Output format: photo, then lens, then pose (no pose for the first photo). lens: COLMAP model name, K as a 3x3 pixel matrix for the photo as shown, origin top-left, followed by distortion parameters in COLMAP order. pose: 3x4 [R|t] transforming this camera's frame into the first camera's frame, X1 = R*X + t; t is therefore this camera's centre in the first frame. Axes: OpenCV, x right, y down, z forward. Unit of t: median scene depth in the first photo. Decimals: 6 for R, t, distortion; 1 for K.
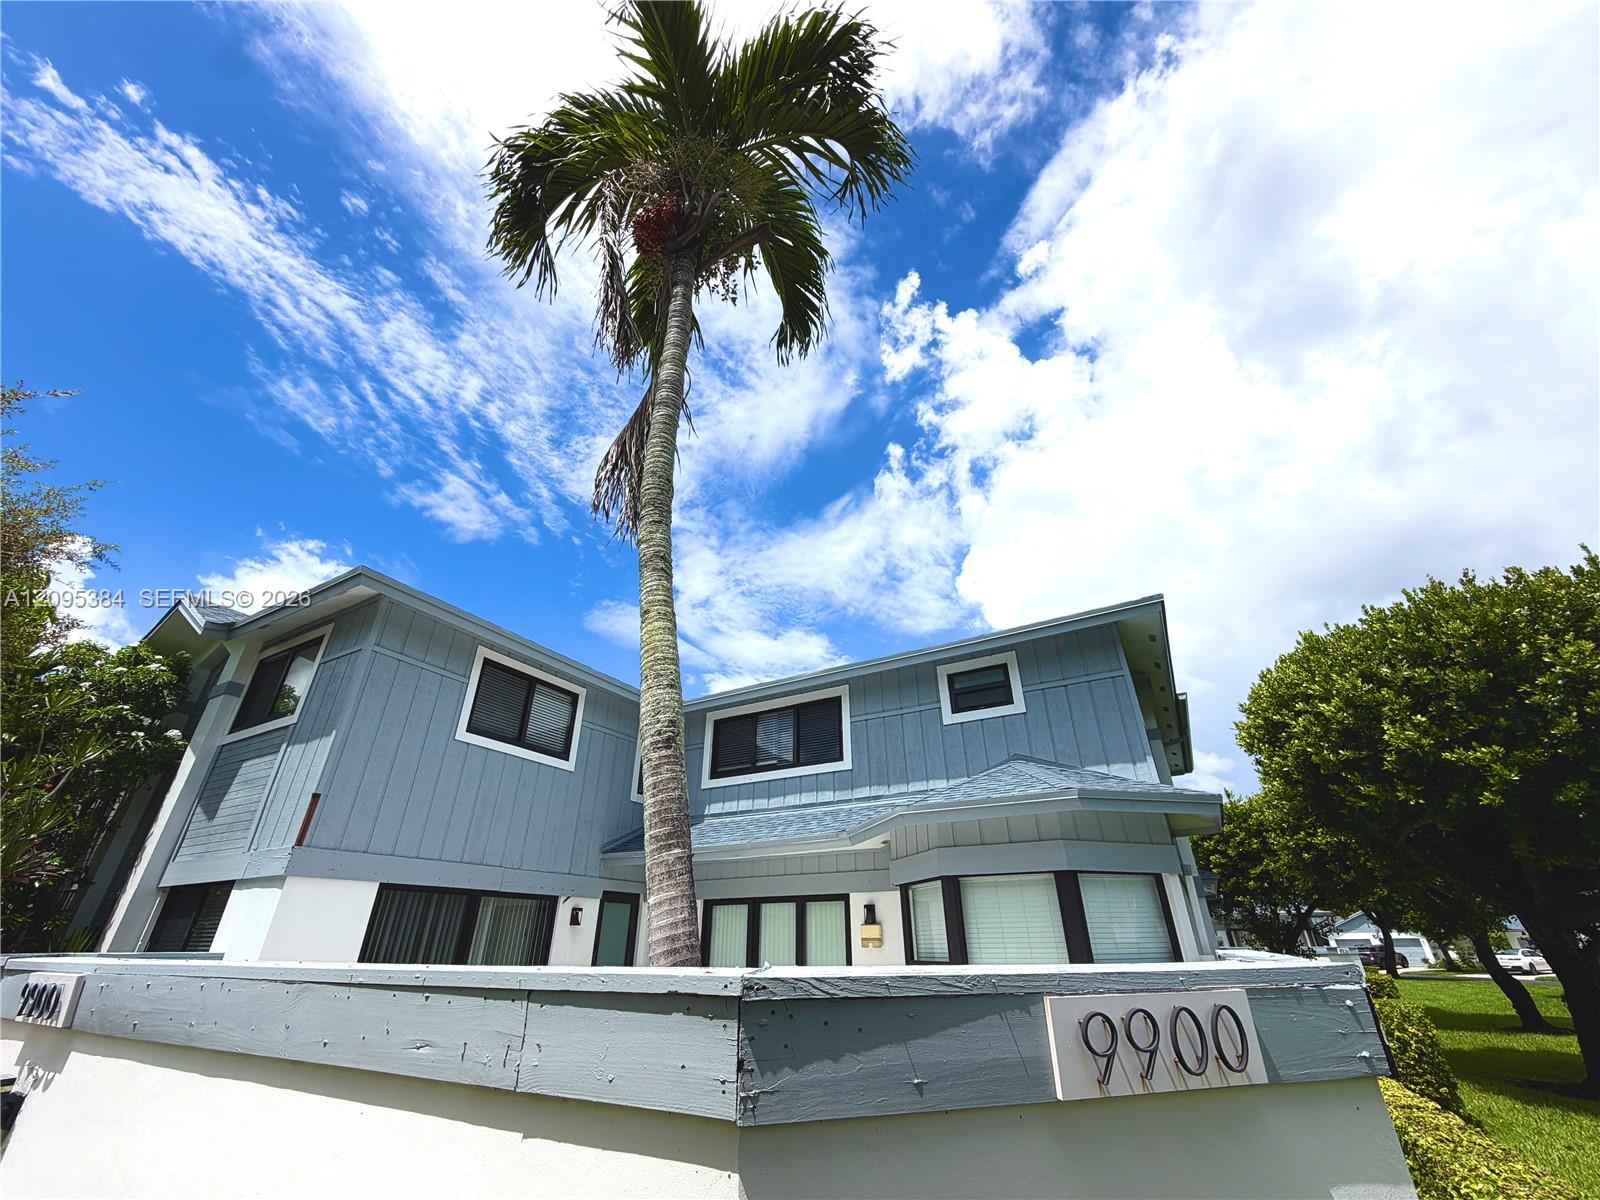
lens RADIAL K [[634.2, 0, 795.3], [0, 634.2, 601.4], [0, 0, 1]] dist [0.000193, 0.000116]
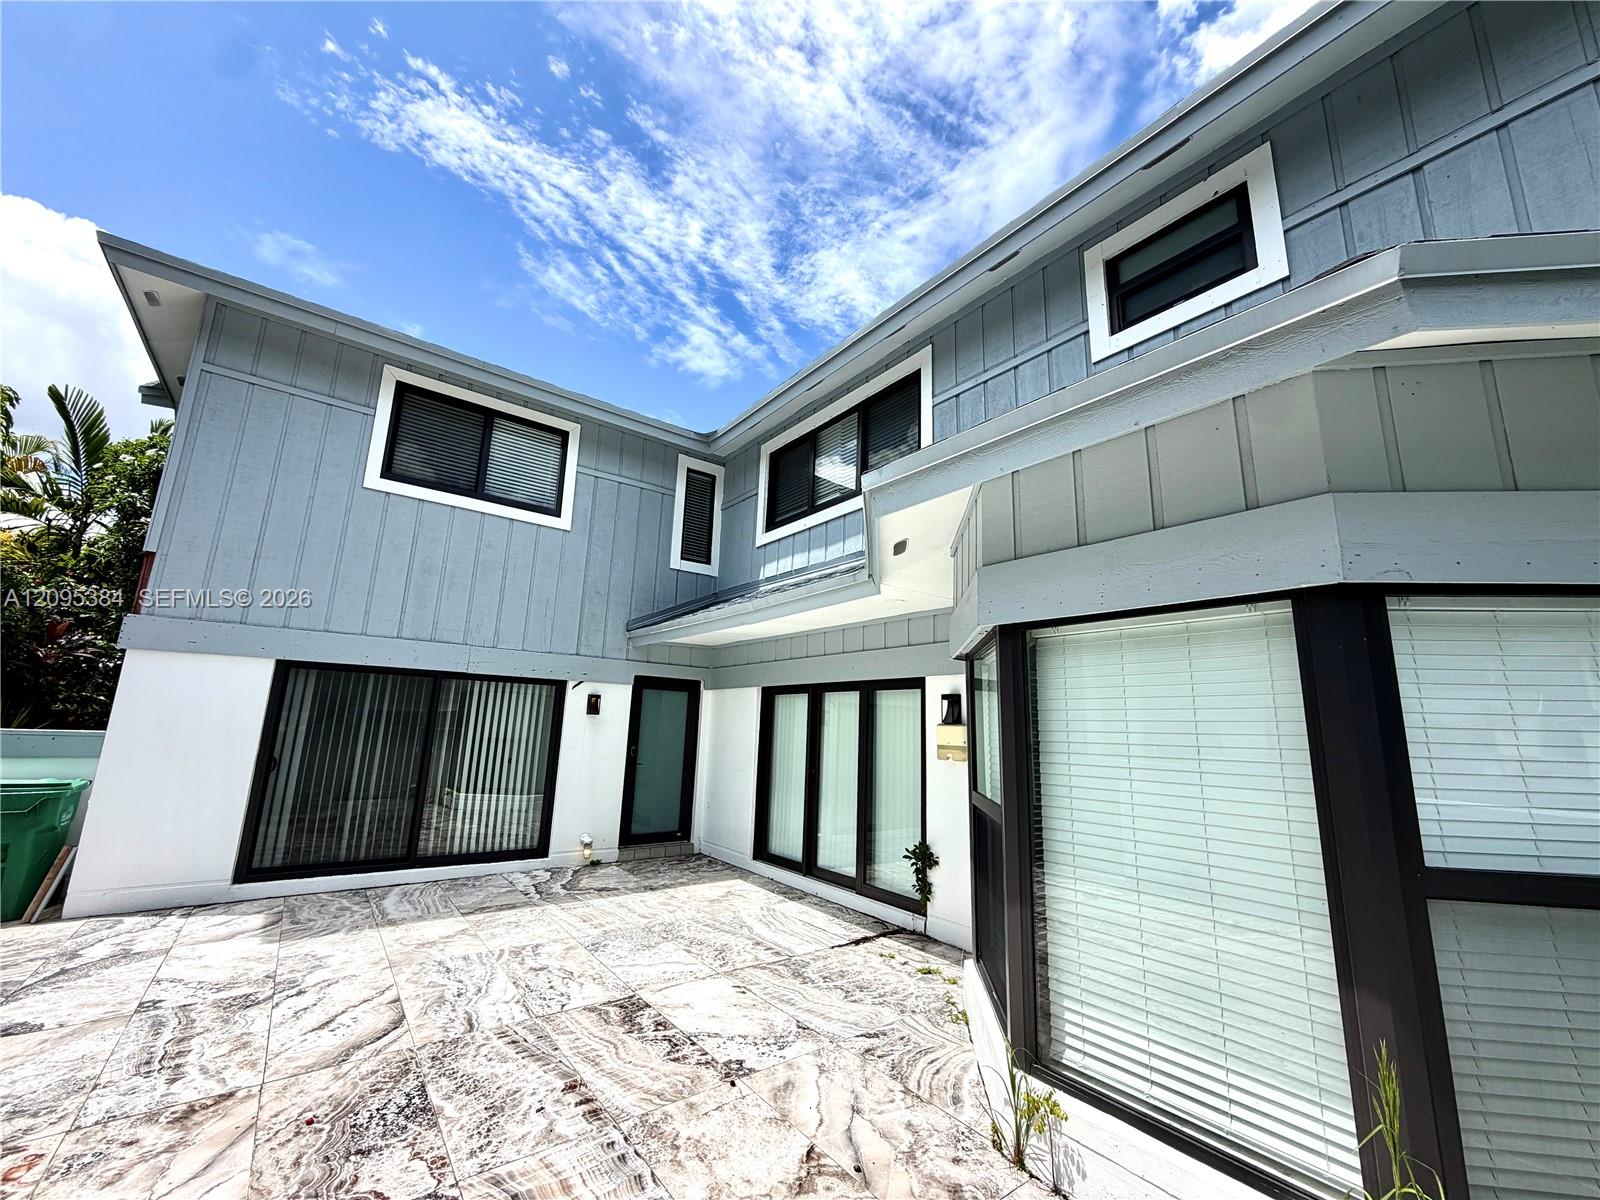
lens RADIAL K [[624.9, 0, 806.5], [0, 624.9, 592.1], [0, 0, 1]] dist [0.000085, -0.000233]
pose [[0.922684, -0.052850, -0.381918, 0.182691], [0.153748, 0.958830, 0.238760, 0.192845], [0.353576, -0.279019, 0.892823, 0.389341]]
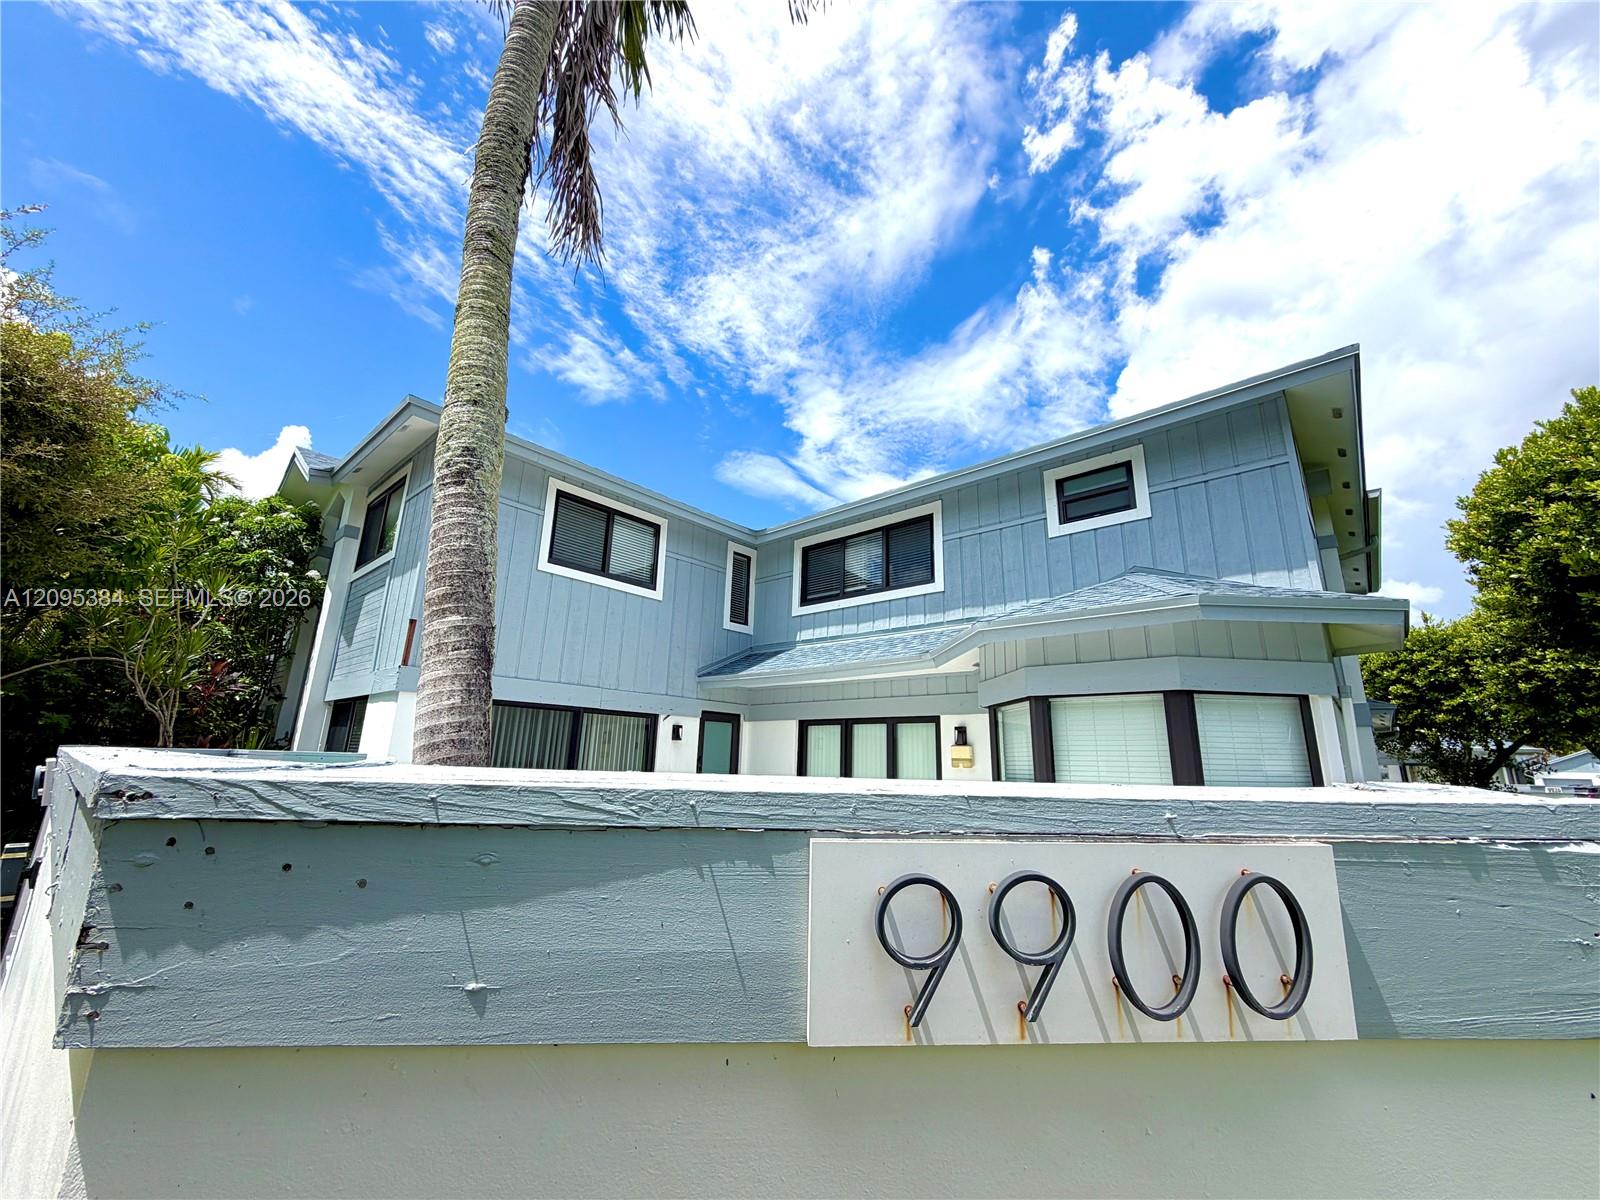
lens RADIAL K [[631.4, 0, 801.7], [0, 631.4, 602.7], [0, 0, 1]] dist [0.002540, 0.000011]
pose [[0.979522, -0.022088, -0.200120, 0.065336], [0.070156, 0.969114, 0.236424, 0.046797], [0.188717, -0.245622, 0.950818, 0.080649]]
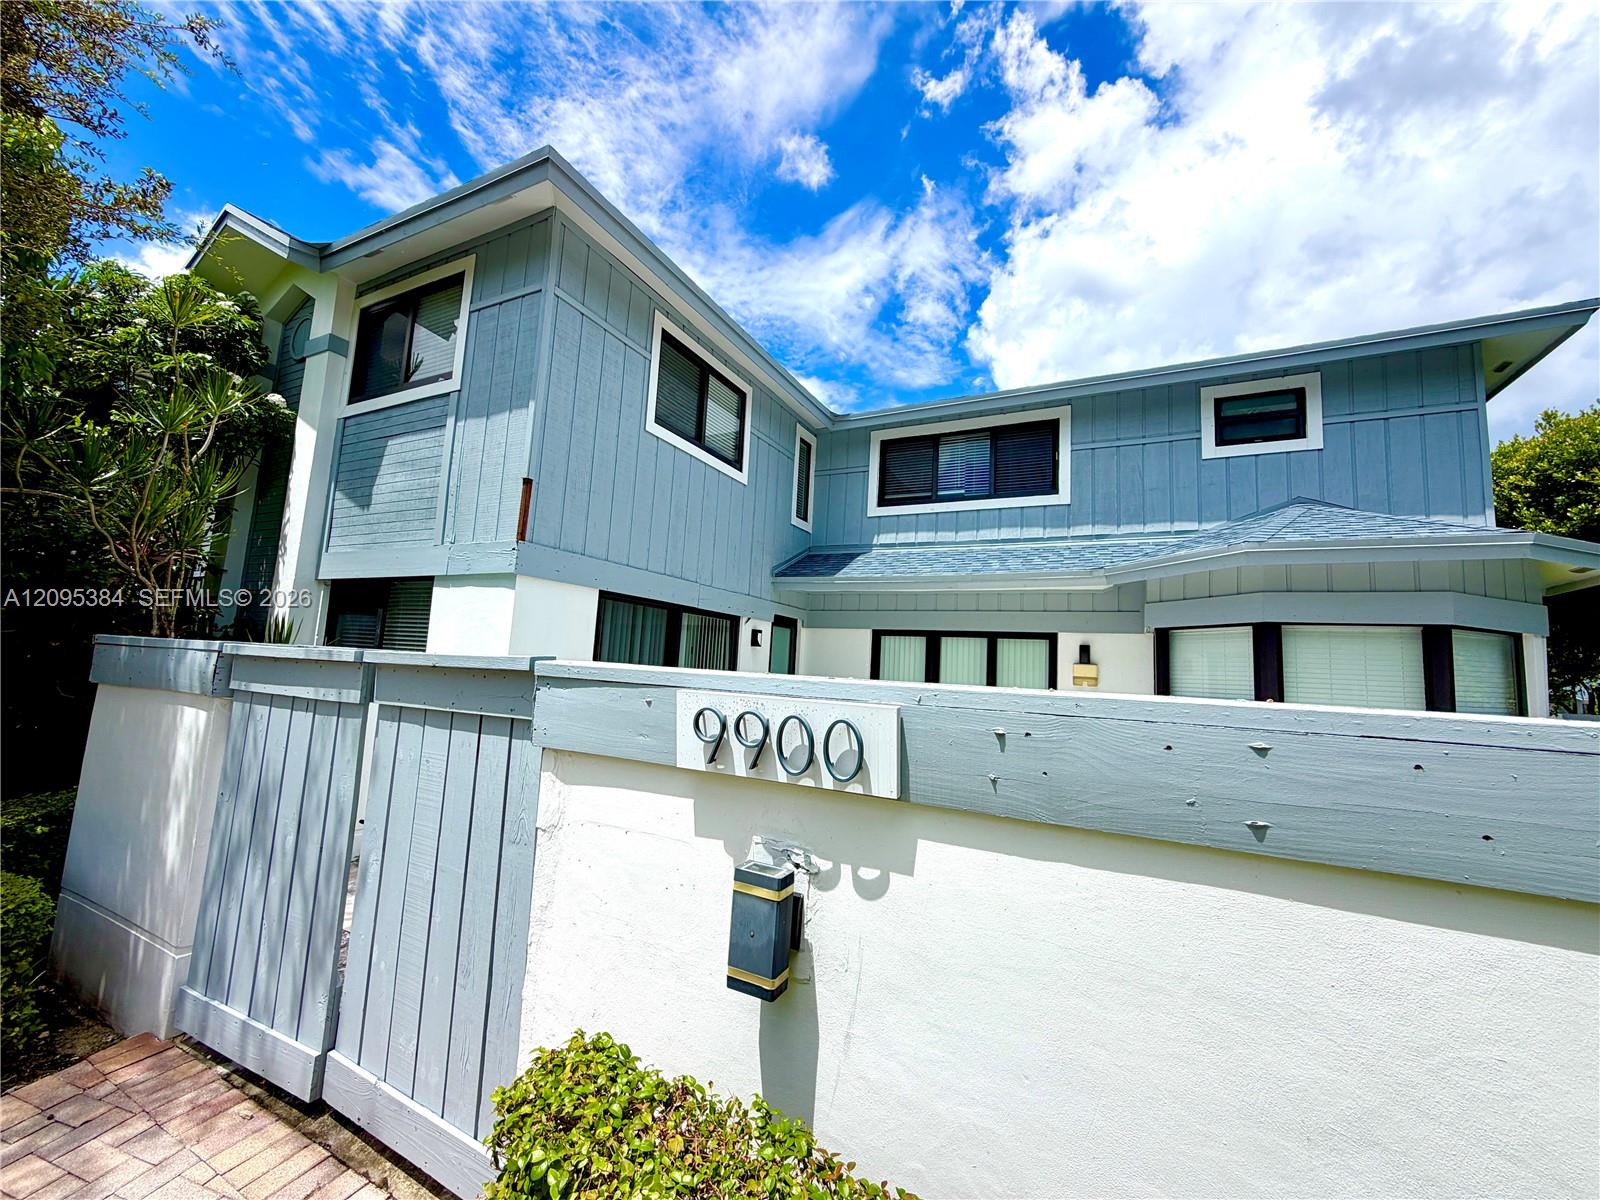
lens RADIAL K [[634.2, 0, 795.3], [0, 634.2, 601.4], [0, 0, 1]] dist [0.000193, 0.000116]
pose [[0.997292, 0.061381, 0.040499, -0.293455], [-0.072160, 0.922941, 0.378118, 0.079842], [-0.014169, -0.380016, 0.924871, 0.138455]]
